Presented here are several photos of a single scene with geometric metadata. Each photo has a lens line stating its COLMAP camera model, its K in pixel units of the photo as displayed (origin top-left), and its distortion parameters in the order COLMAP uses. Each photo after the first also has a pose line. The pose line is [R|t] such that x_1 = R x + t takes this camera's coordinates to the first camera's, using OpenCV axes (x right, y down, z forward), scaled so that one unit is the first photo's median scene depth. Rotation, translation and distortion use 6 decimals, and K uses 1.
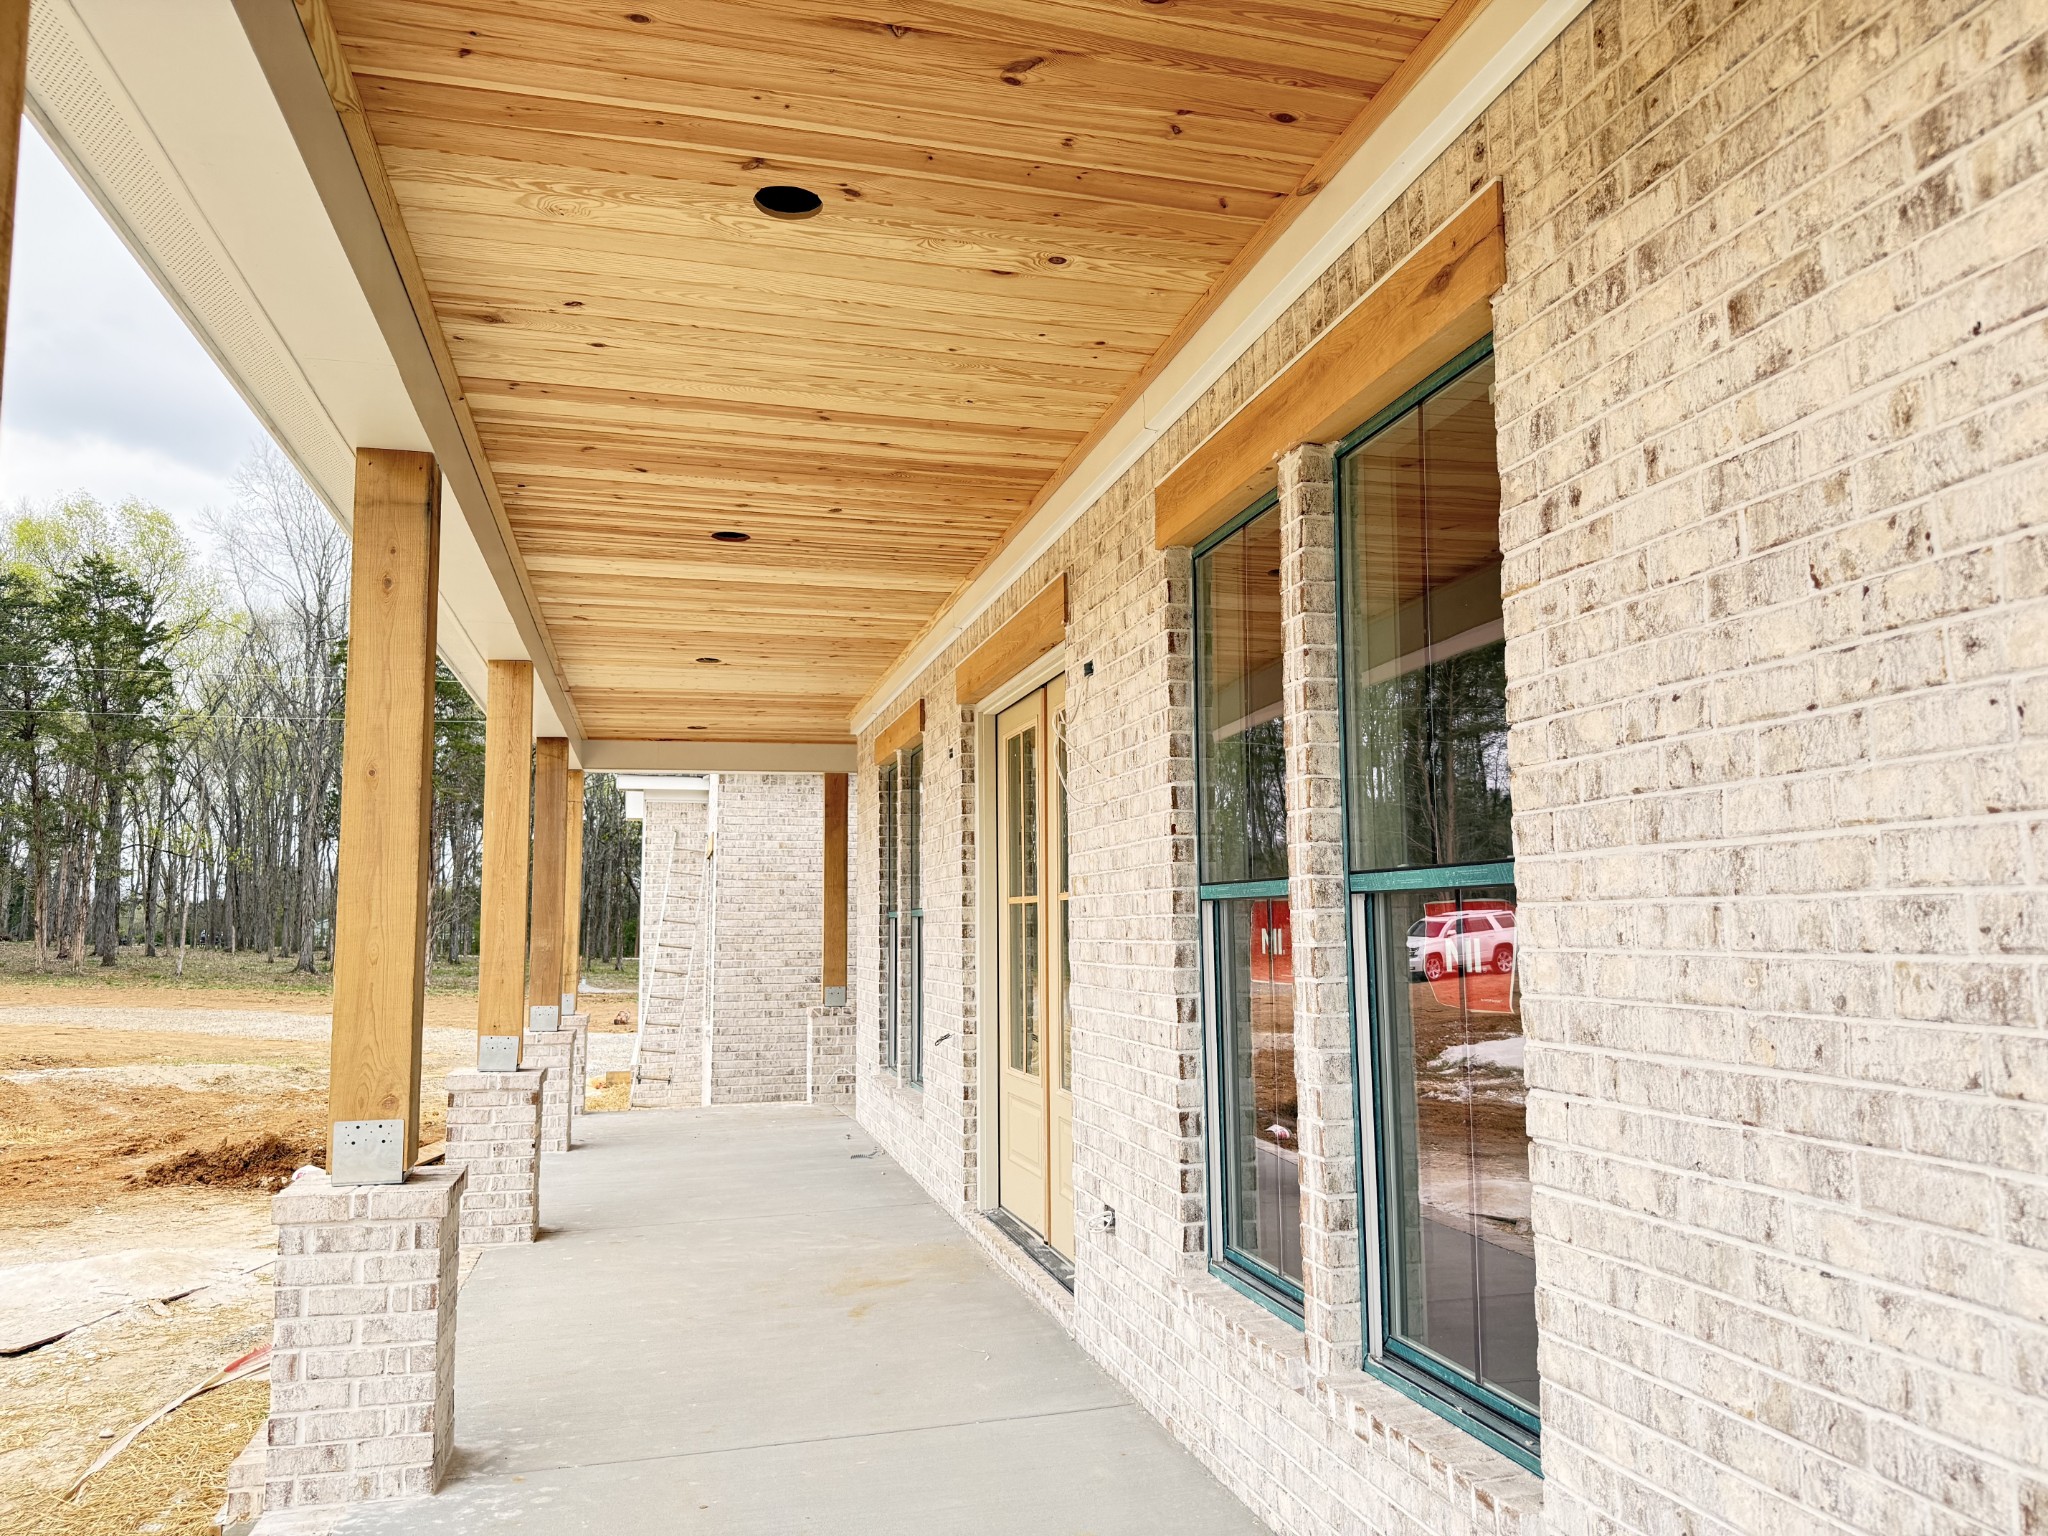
lens RADIAL K [[1450.6, 0, 1027.6], [0, 1450.6, 768.5], [0, 0, 1]] dist [-0.012729, -0.004855]
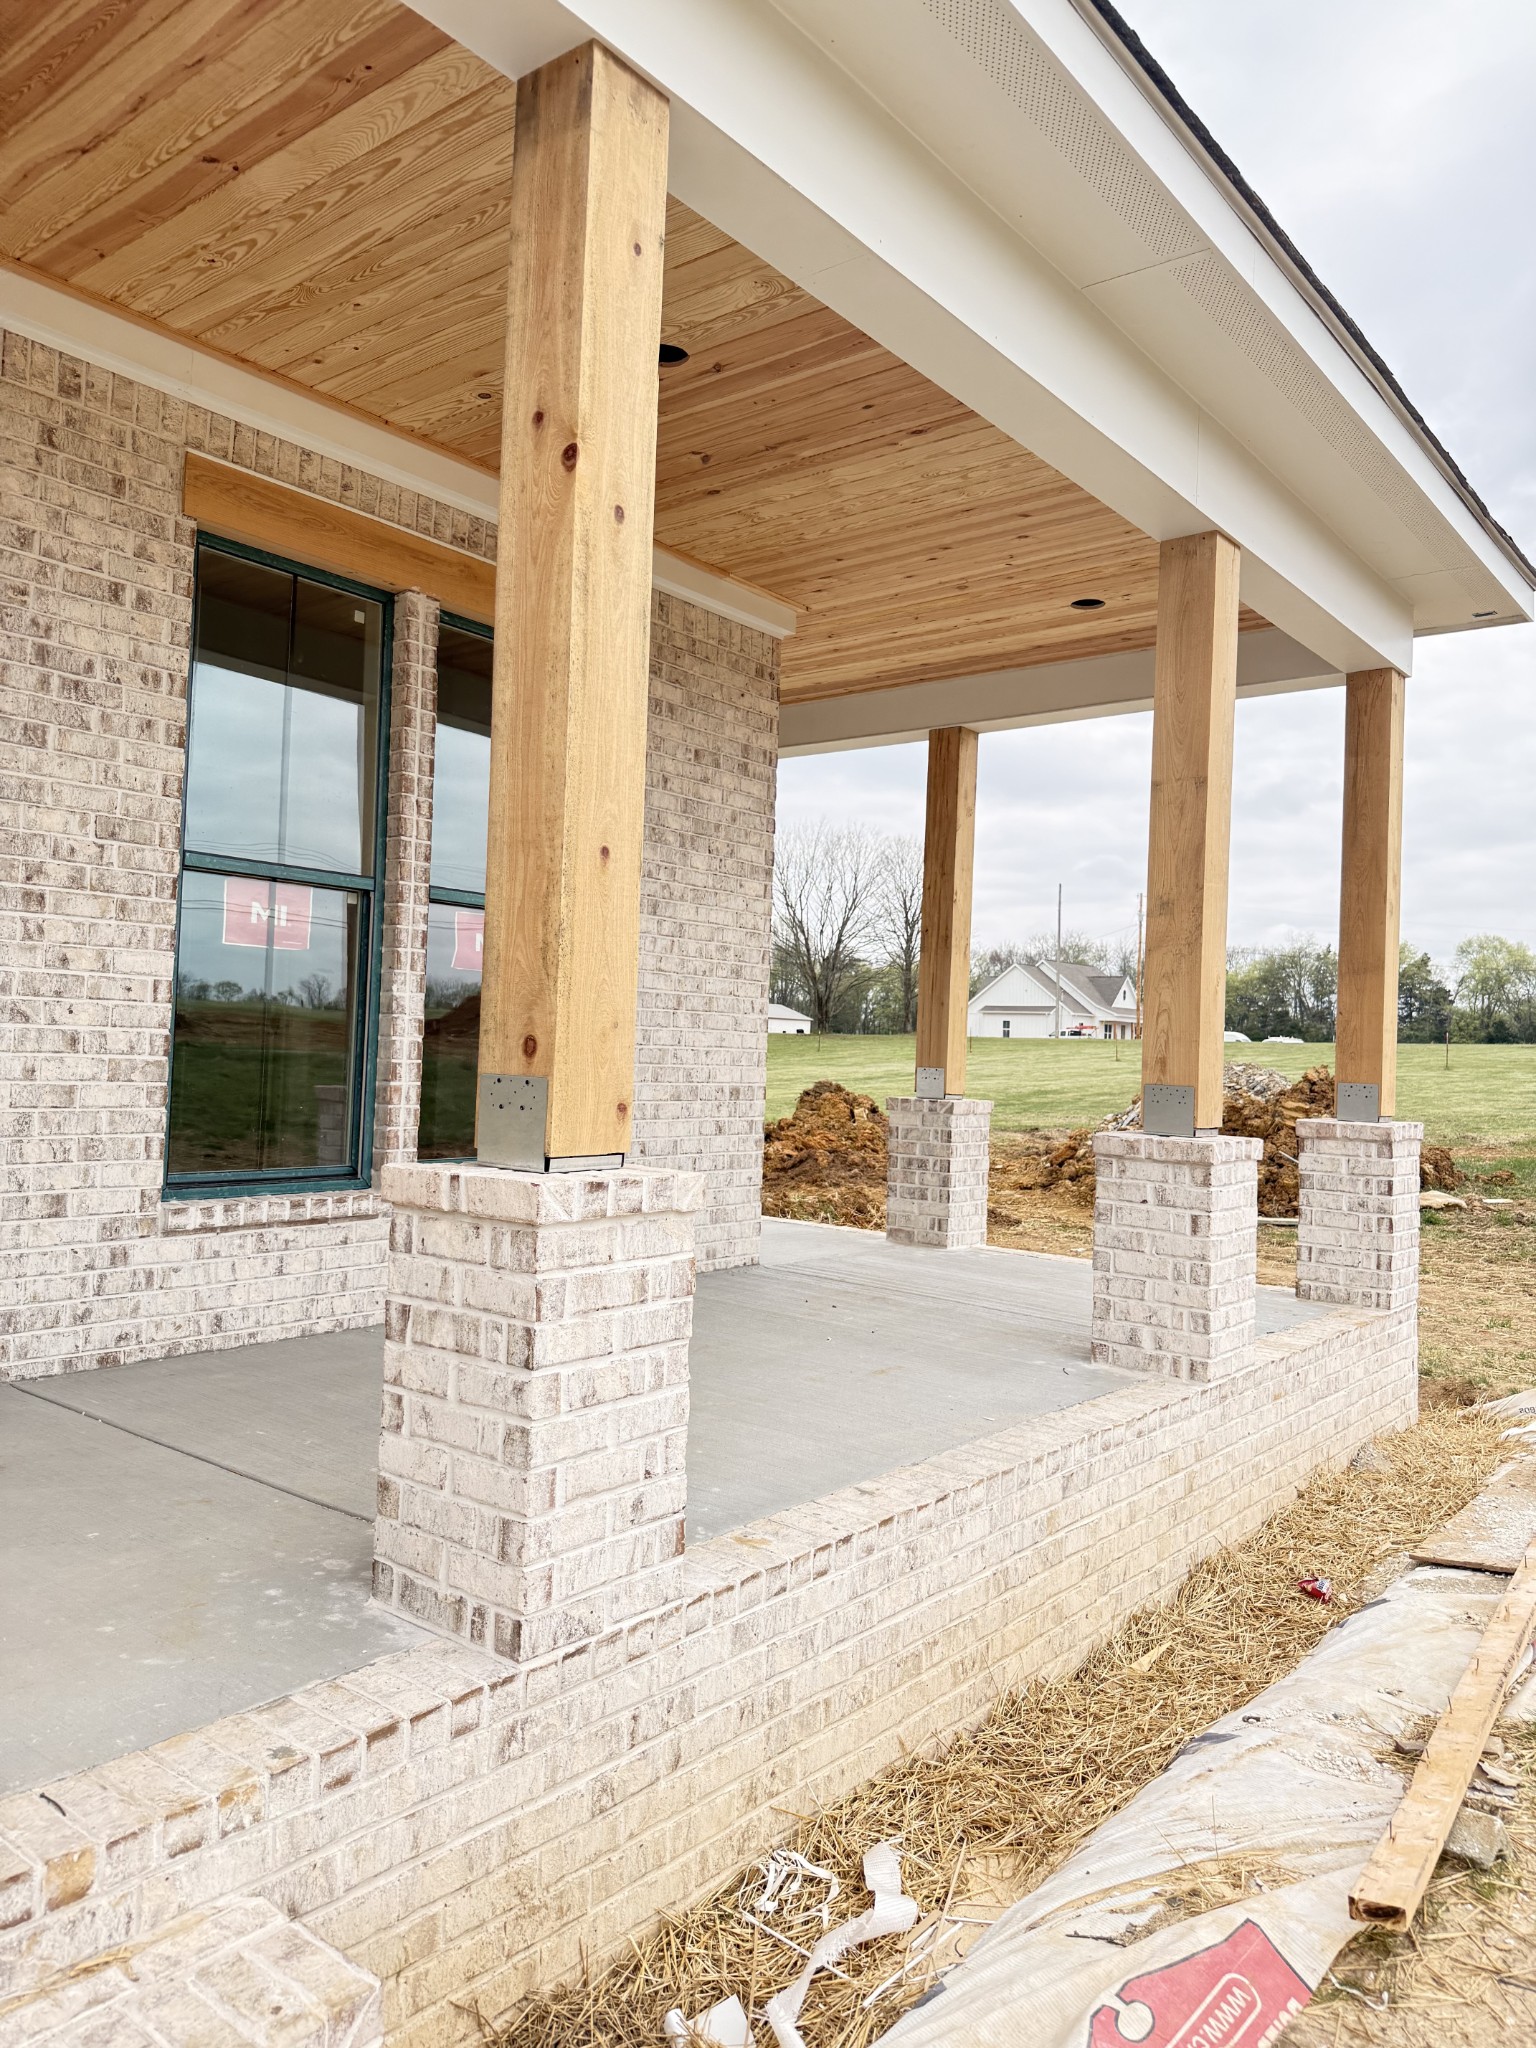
lens RADIAL K [[1450.6, 0, 769.4], [0, 1450.6, 1023.9], [0, 0, 1]] dist [-0.012729, -0.004855]
pose [[-0.606917, -0.002470, 0.794761, -2.149529], [-0.123699, 0.988102, -0.091392, 0.540287], [-0.785080, -0.153778, -0.600002, 2.730927]]
